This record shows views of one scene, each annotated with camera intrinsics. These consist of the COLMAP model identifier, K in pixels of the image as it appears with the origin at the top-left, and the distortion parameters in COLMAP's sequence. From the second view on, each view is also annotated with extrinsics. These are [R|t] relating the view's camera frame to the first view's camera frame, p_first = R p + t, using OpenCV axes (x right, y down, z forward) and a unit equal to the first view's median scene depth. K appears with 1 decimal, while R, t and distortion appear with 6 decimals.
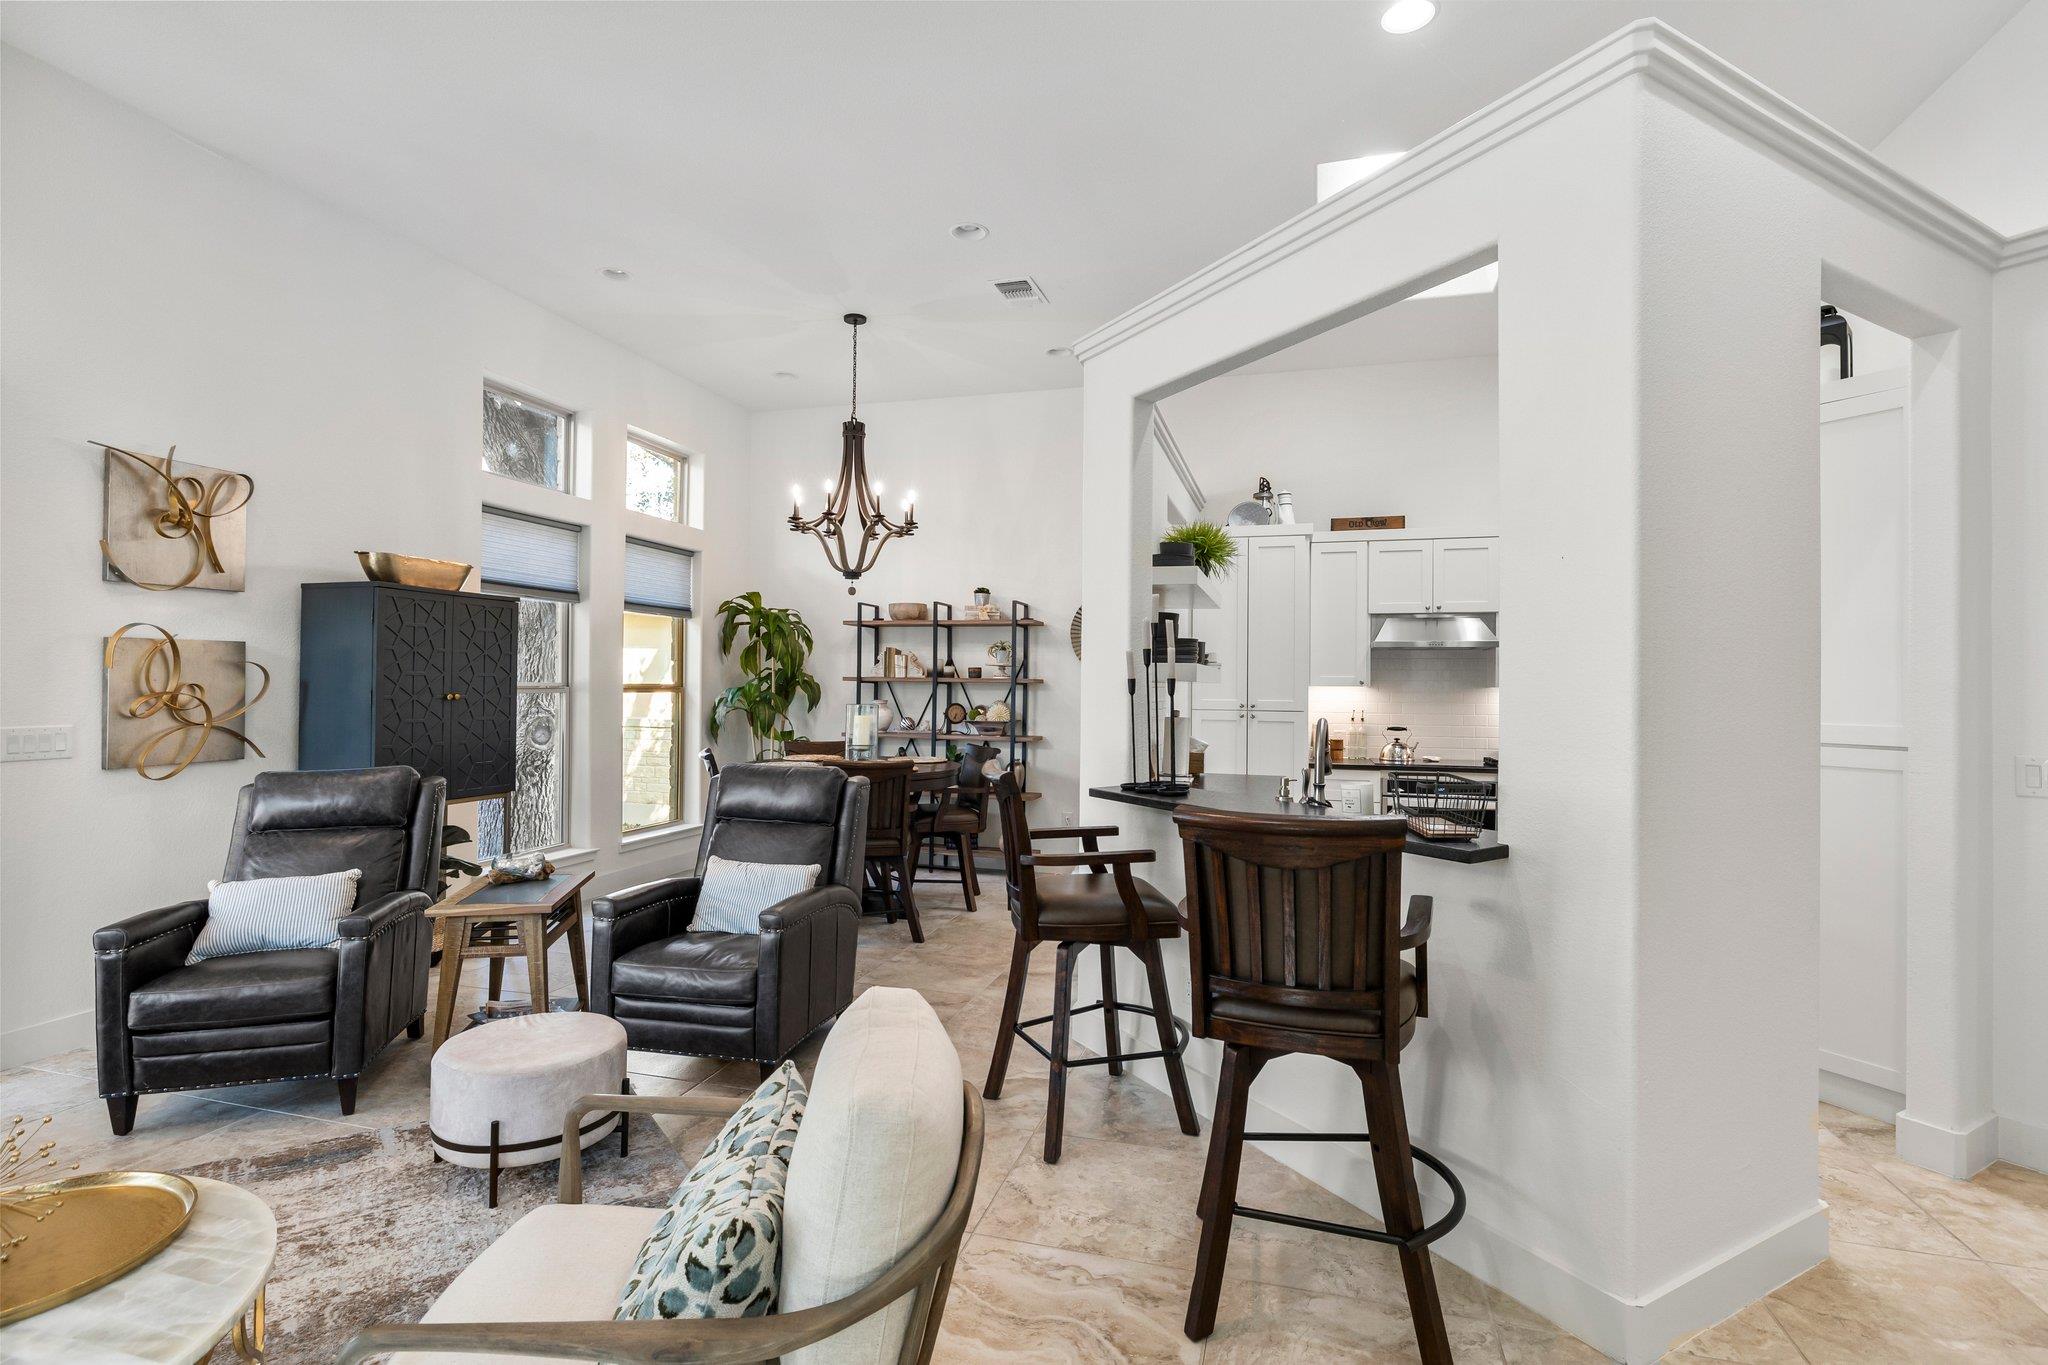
lens RADIAL K [[964.3, 0, 1022.2], [0, 964.3, 674.8], [0, 0, 1]] dist [-0.007407, -0.001030]
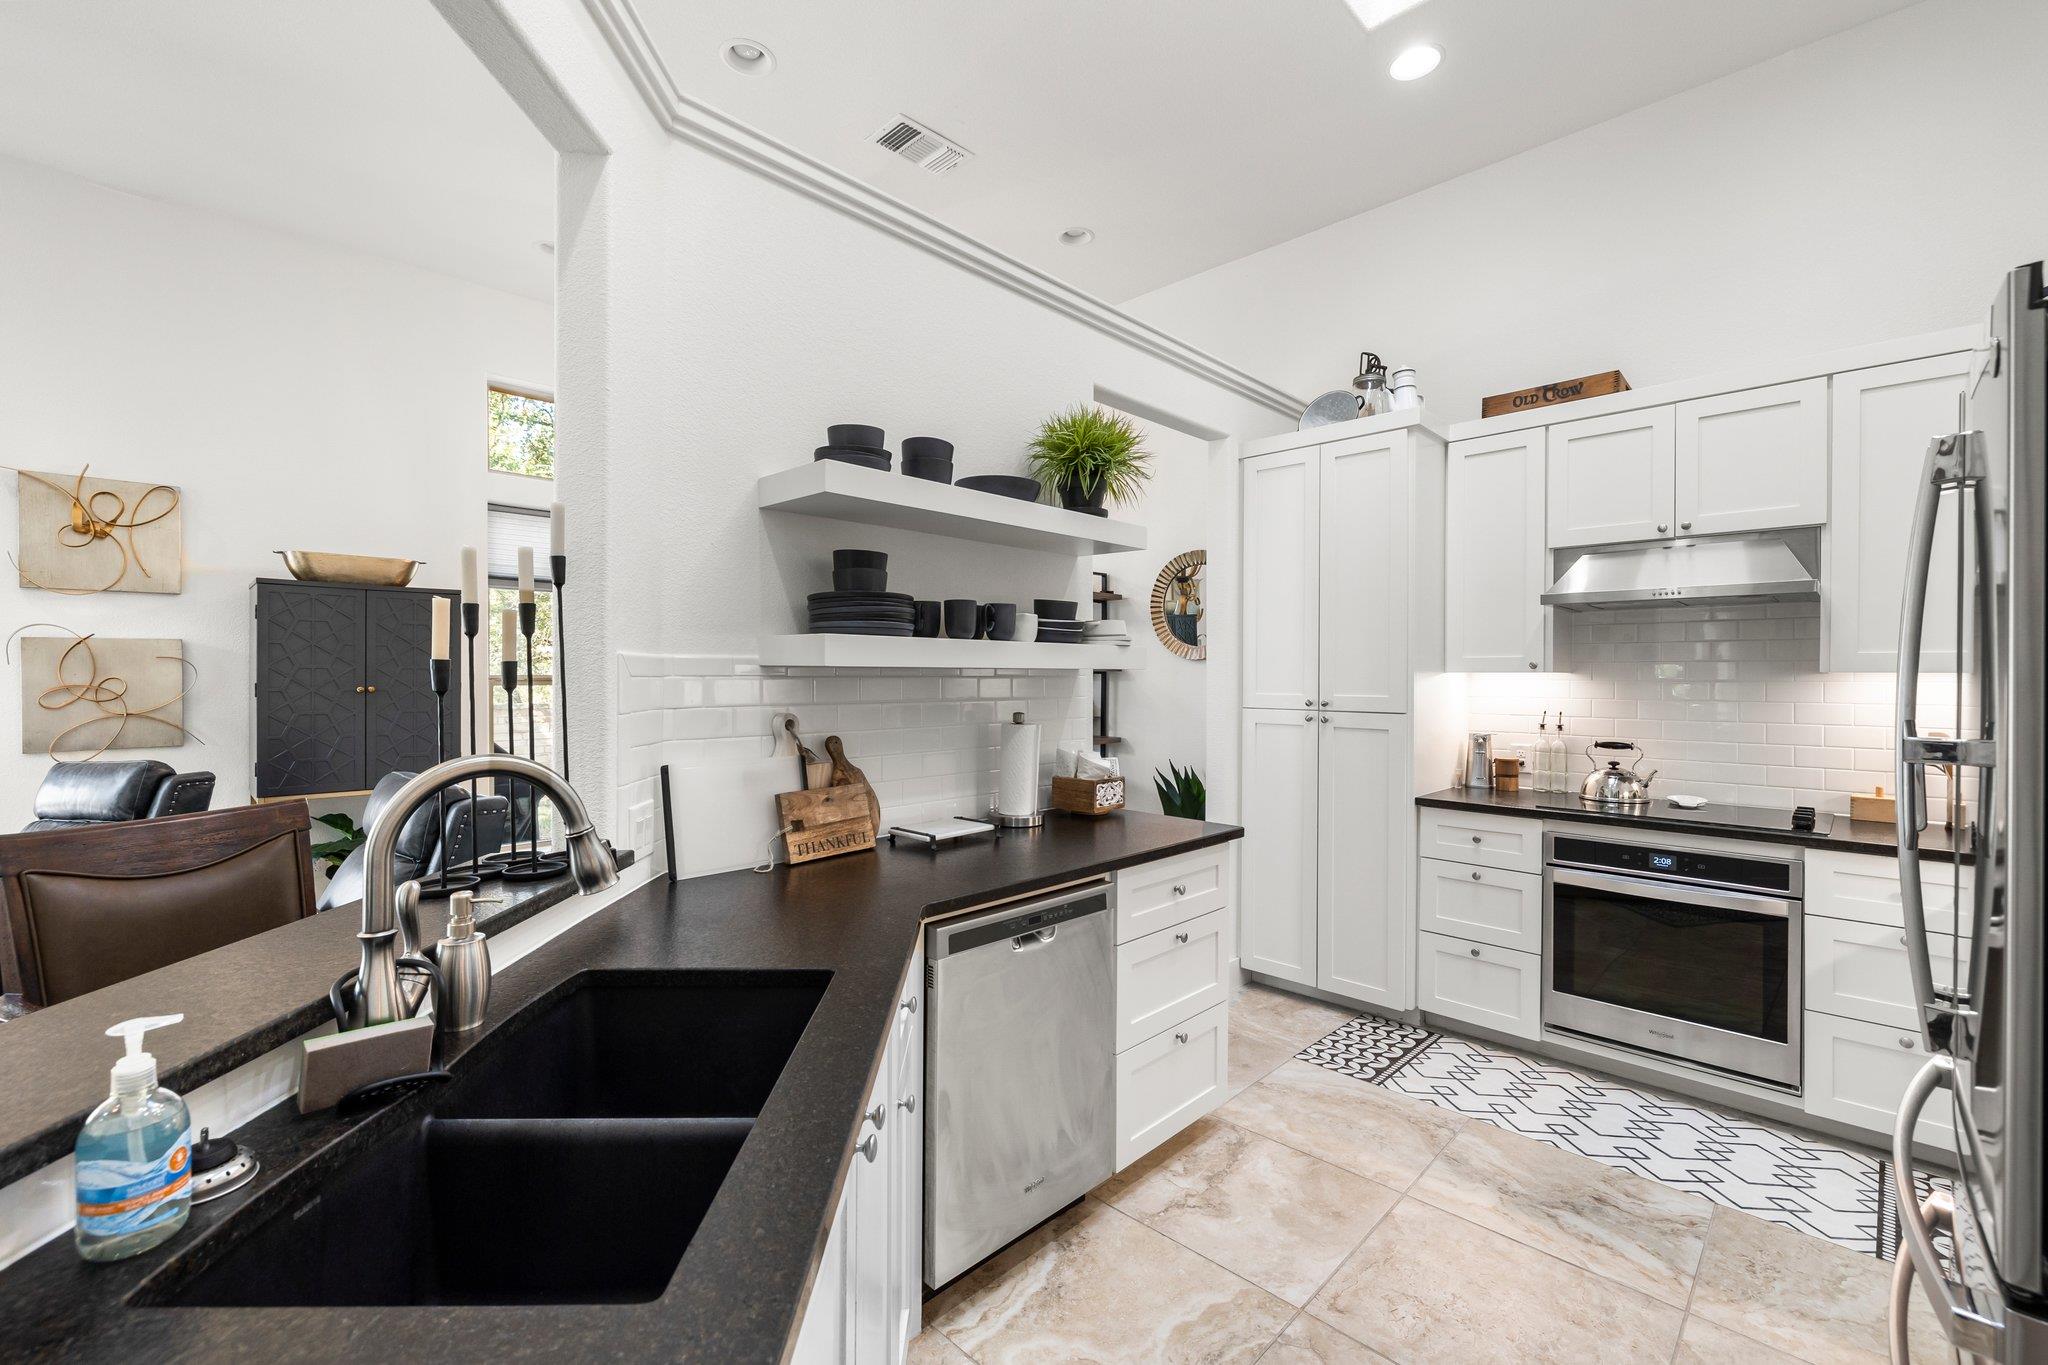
lens RADIAL K [[858.9, 0, 1011.3], [0, 858.9, 676.9], [0, 0, 1]] dist [0.000085, 0.000144]
pose [[0.877663, -0.005507, -0.479246, 0.286097], [0.011513, 0.999888, 0.009595, 0.005430], [0.479139, -0.013939, 0.877628, 0.338901]]
